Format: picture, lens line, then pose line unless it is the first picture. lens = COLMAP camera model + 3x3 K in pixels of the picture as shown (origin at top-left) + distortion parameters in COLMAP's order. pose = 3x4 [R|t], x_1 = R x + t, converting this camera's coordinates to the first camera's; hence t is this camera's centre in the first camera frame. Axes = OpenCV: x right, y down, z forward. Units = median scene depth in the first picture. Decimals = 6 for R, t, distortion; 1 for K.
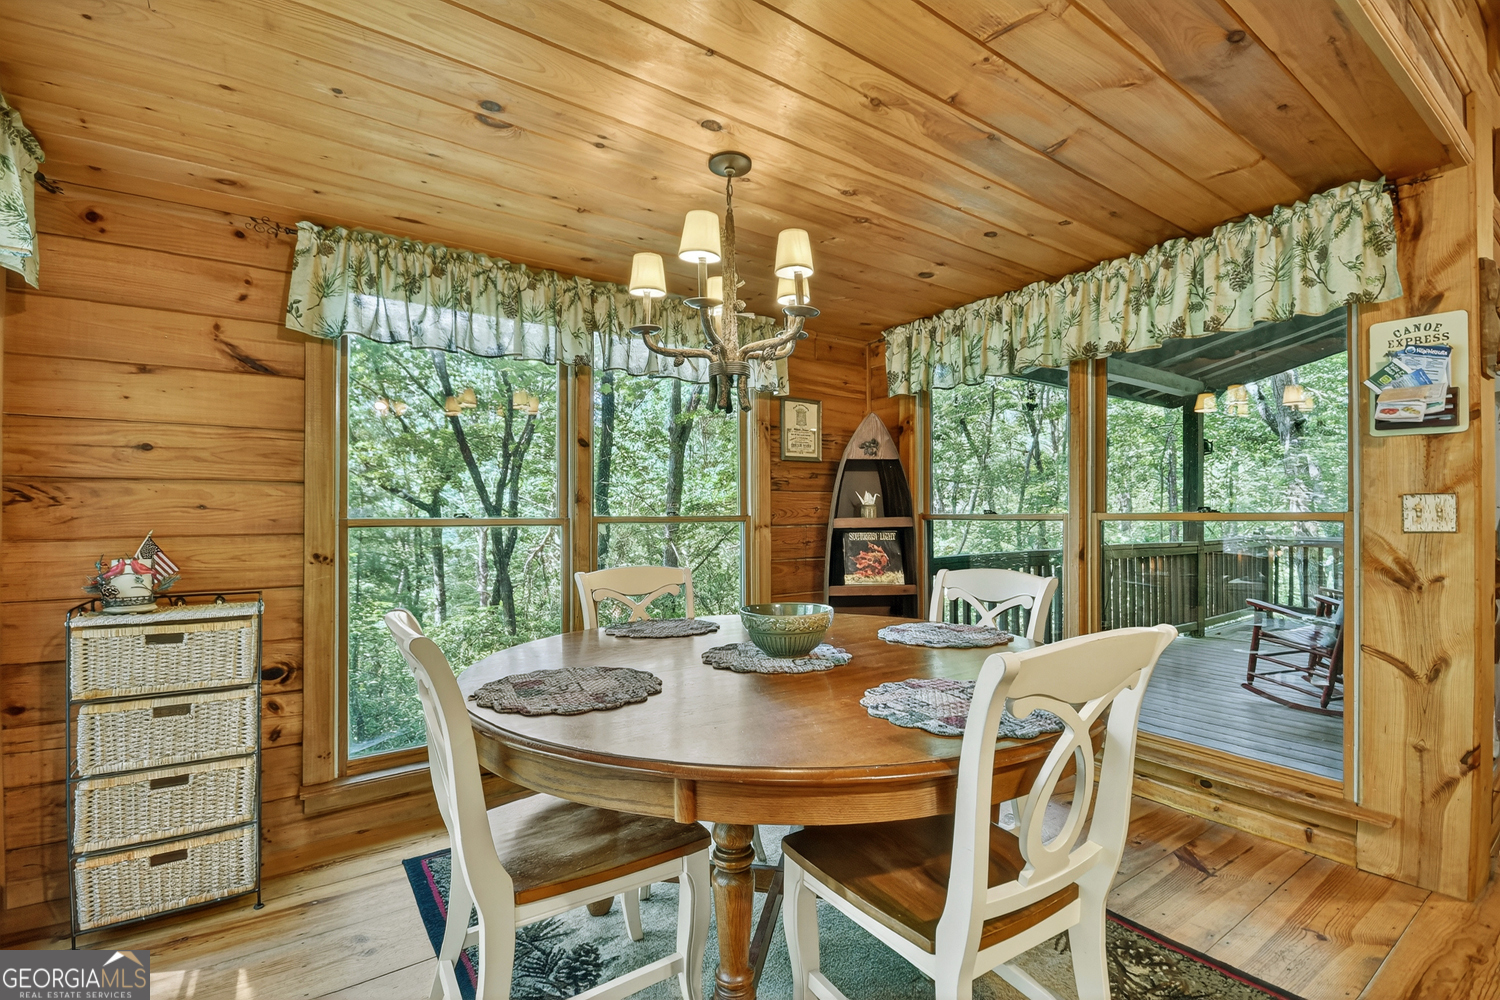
lens RADIAL K [[678.0, 0, 752.0], [0, 678.0, 509.6], [0, 0, 1]] dist [0.000862, -0.000439]
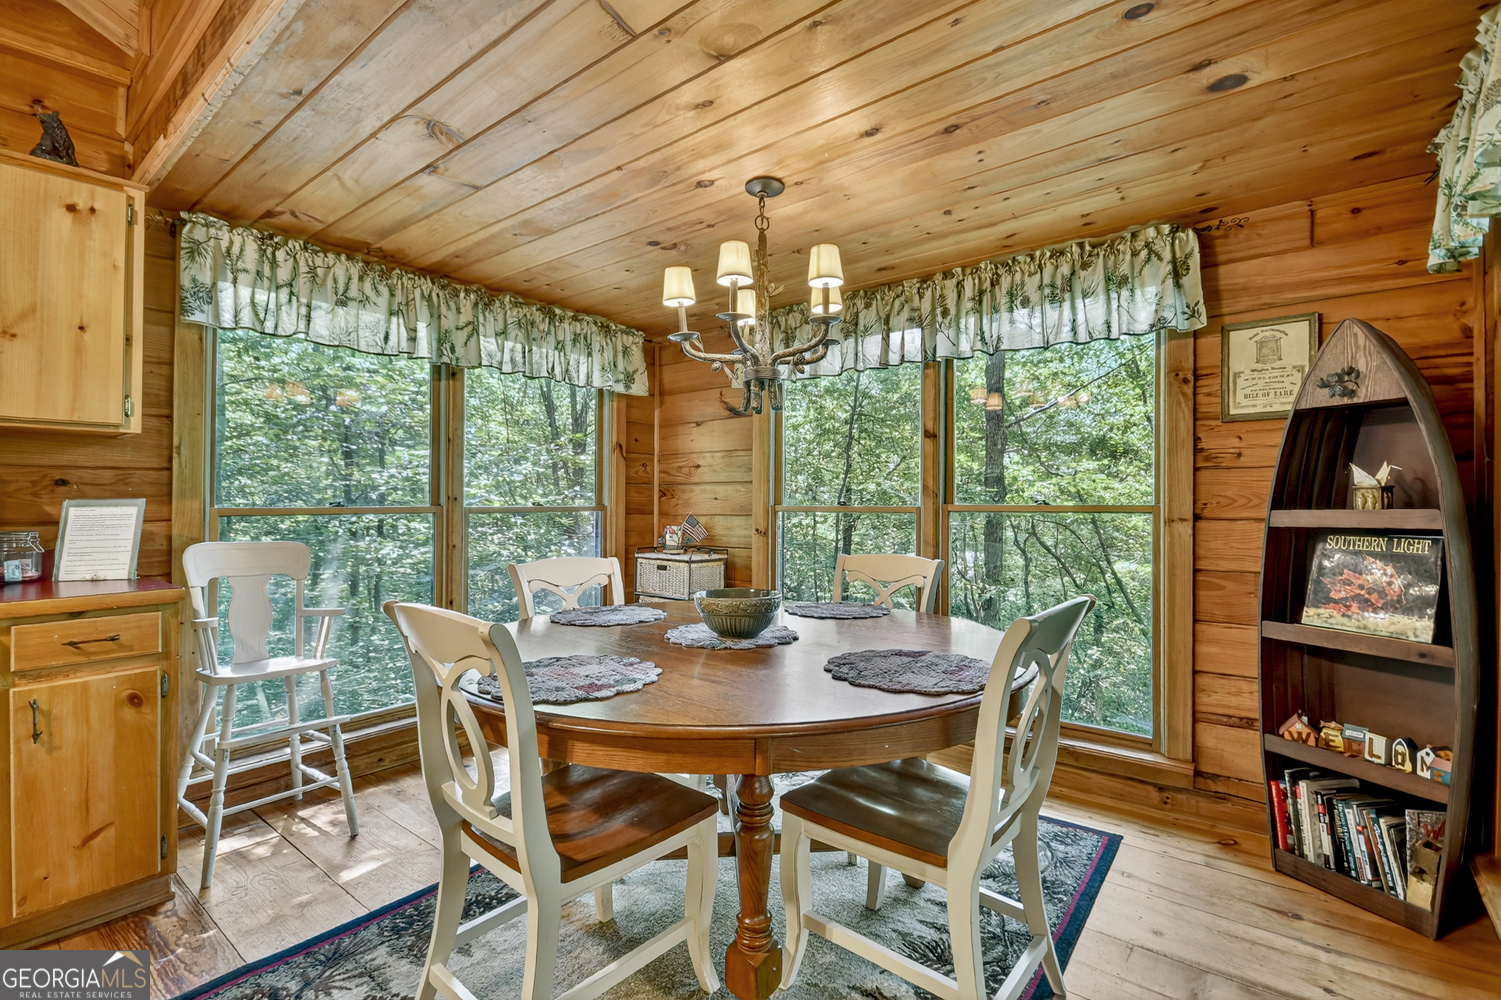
lens RADIAL K [[697.7, 0, 783.5], [0, 697.7, 482.4], [0, 0, 1]] dist [-0.016703, -0.000378]
pose [[0.286364, -0.029898, -0.957654, 0.783087], [0.002547, 0.999533, -0.030444, 0.008318], [0.958117, 0.006279, 0.286307, 0.538117]]
